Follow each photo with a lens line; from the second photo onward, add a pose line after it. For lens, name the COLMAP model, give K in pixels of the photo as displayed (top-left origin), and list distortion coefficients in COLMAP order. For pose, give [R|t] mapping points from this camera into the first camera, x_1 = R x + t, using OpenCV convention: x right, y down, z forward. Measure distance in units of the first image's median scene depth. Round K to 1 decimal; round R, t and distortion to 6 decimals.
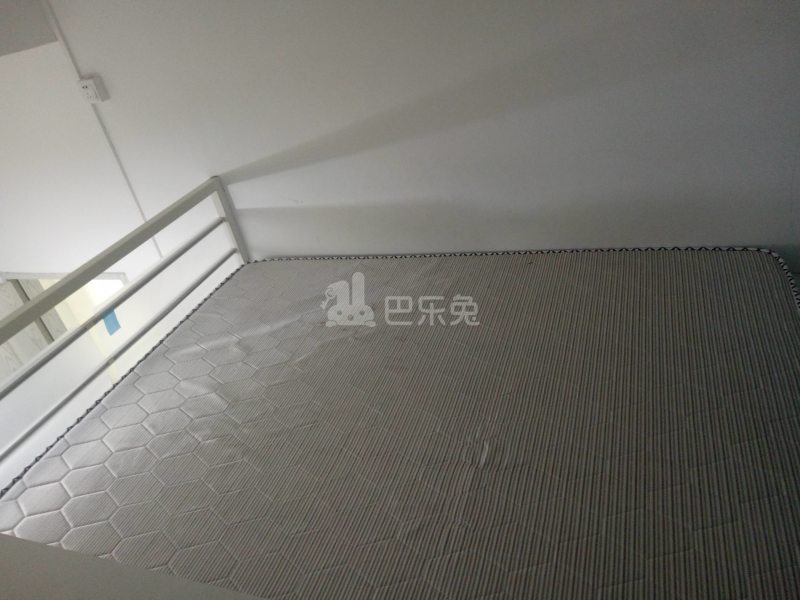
lens RADIAL K [[601.0, 0, 396.5], [0, 601.0, 299.0], [0, 0, 1]] dist [0.046476, -0.053013]
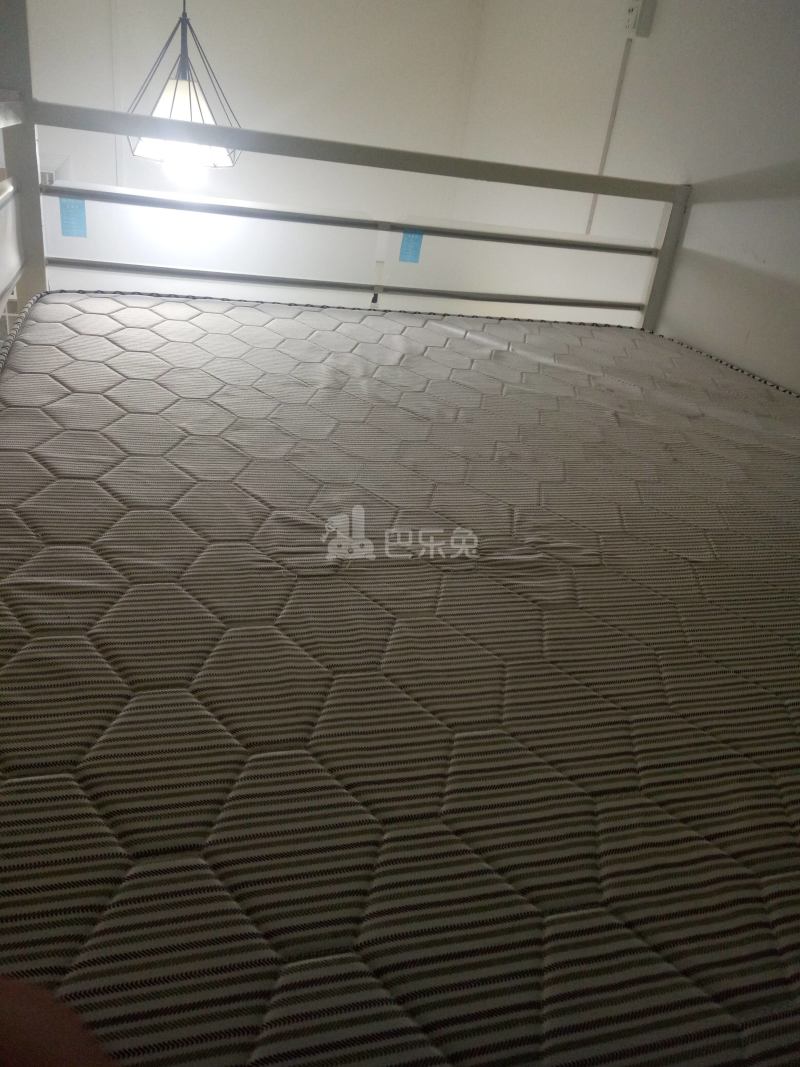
lens RADIAL K [[801.5, 0, 397.0], [0, 801.5, 525.4], [0, 0, 1]] dist [0.046476, -0.053013]
pose [[0.542878, 0.591511, -0.596152, 0.288696], [-0.616198, 0.762866, 0.195795, 0.106629], [0.570599, 0.261055, 0.778631, 0.274952]]
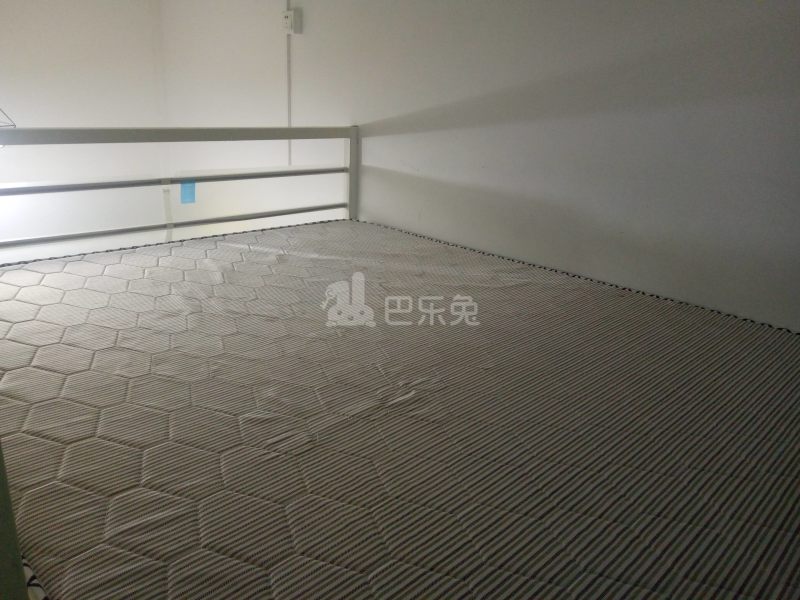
lens RADIAL K [[601.0, 0, 396.5], [0, 601.0, 299.0], [0, 0, 1]] dist [0.046476, -0.053013]
pose [[0.868705, 0.369273, -0.330134, 0.217621], [-0.419939, 0.902513, -0.095504, 0.137134], [0.262684, 0.221601, 0.939090, 0.155668]]
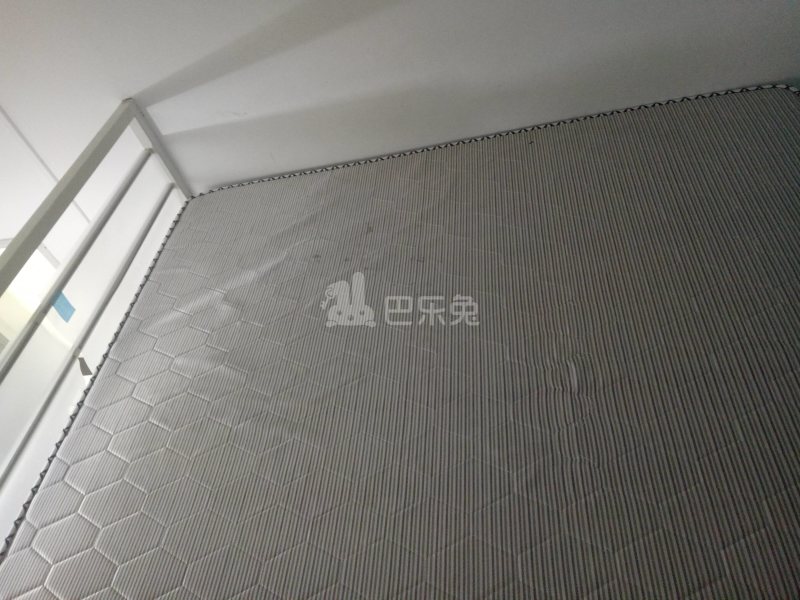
lens RADIAL K [[601.0, 0, 396.5], [0, 601.0, 299.0], [0, 0, 1]] dist [0.046476, -0.053013]
pose [[0.968916, -0.209534, 0.131522, -0.128124], [0.180168, 0.961976, 0.205283, -0.053202], [-0.169535, -0.175206, 0.969825, 0.121583]]
